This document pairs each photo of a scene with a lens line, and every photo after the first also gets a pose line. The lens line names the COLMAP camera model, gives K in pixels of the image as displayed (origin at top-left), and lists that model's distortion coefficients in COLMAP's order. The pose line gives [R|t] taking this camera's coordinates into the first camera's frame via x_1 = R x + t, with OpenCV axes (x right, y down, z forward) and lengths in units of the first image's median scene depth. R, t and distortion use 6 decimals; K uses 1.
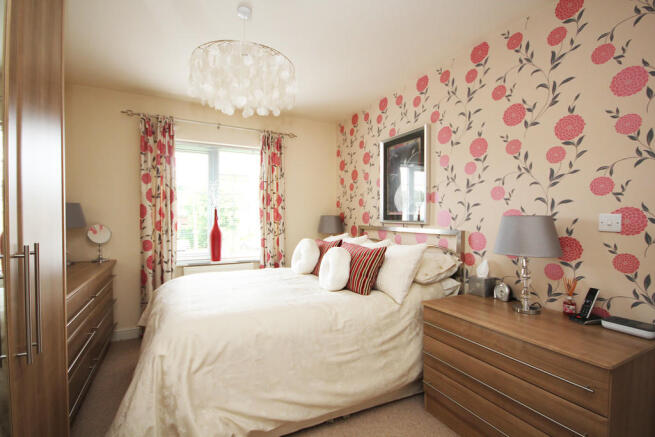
lens RADIAL K [[303.1, 0, 329.1], [0, 303.1, 221.1], [0, 0, 1]] dist [-0.000073, -0.000106]
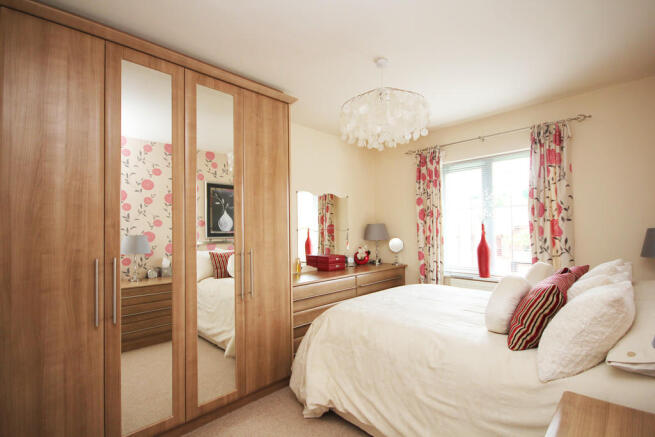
lens RADIAL K [[303.1, 0, 331.0], [0, 303.1, 221.9], [0, 0, 1]] dist [-0.000073, -0.000106]
pose [[0.323485, -0.028910, -0.945792, 0.396302], [0.006159, 0.999576, -0.028448, -0.020750], [0.946213, 0.003377, 0.323526, 0.226889]]
